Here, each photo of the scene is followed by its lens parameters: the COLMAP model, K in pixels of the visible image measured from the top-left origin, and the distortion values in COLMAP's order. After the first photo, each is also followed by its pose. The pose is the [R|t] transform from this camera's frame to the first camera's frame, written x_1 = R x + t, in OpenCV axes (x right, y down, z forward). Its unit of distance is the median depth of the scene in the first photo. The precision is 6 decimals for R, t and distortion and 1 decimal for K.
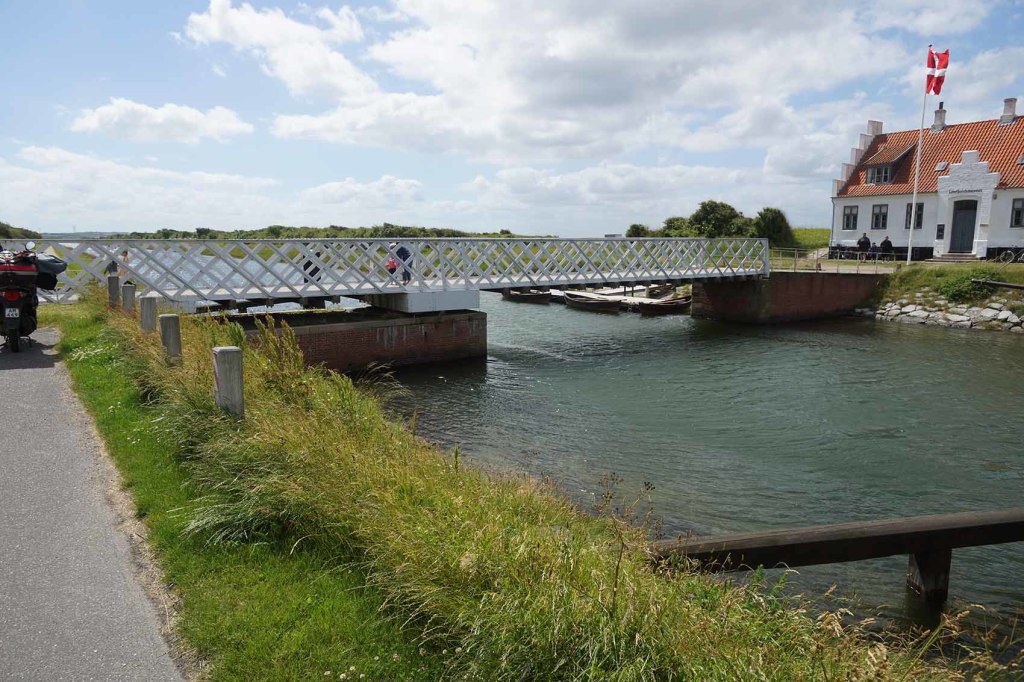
lens RADIAL K [[696.2, 0, 512.0], [0, 696.2, 341.0], [0, 0, 1]] dist [0.005940, 0.001490]
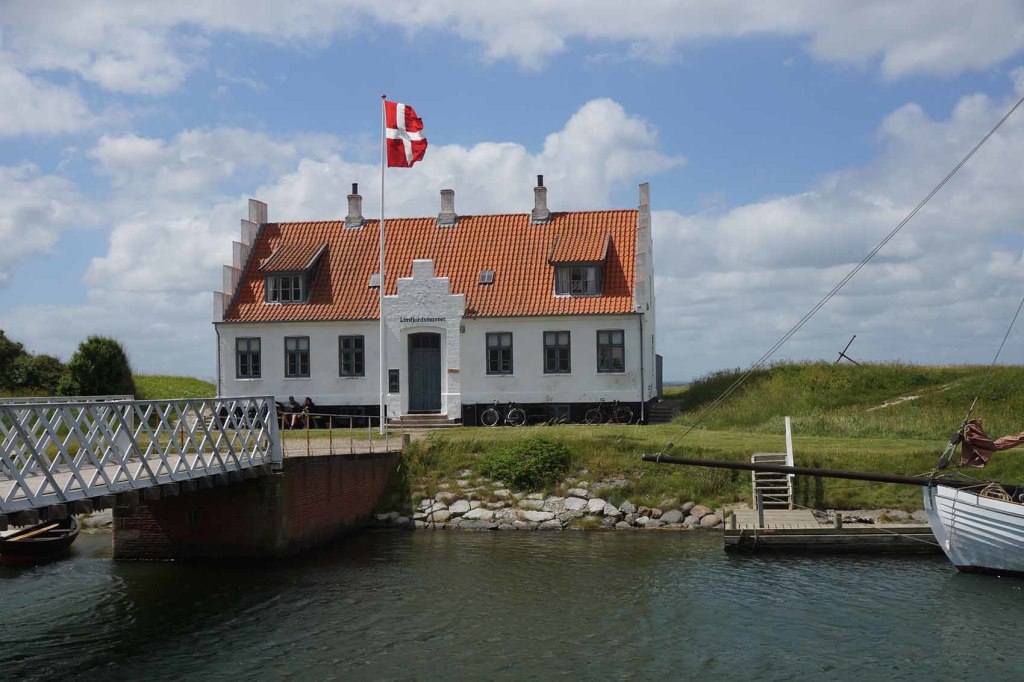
lens RADIAL K [[1225.5, 0, 512.0], [0, 1225.5, 341.0], [0, 0, 1]] dist [0.072519, 0.014541]
pose [[0.684965, 0.021843, 0.728249, -0.123077], [0.116600, 0.983381, -0.139164, -0.025037], [-0.719185, 0.180236, 0.671035, 0.171470]]
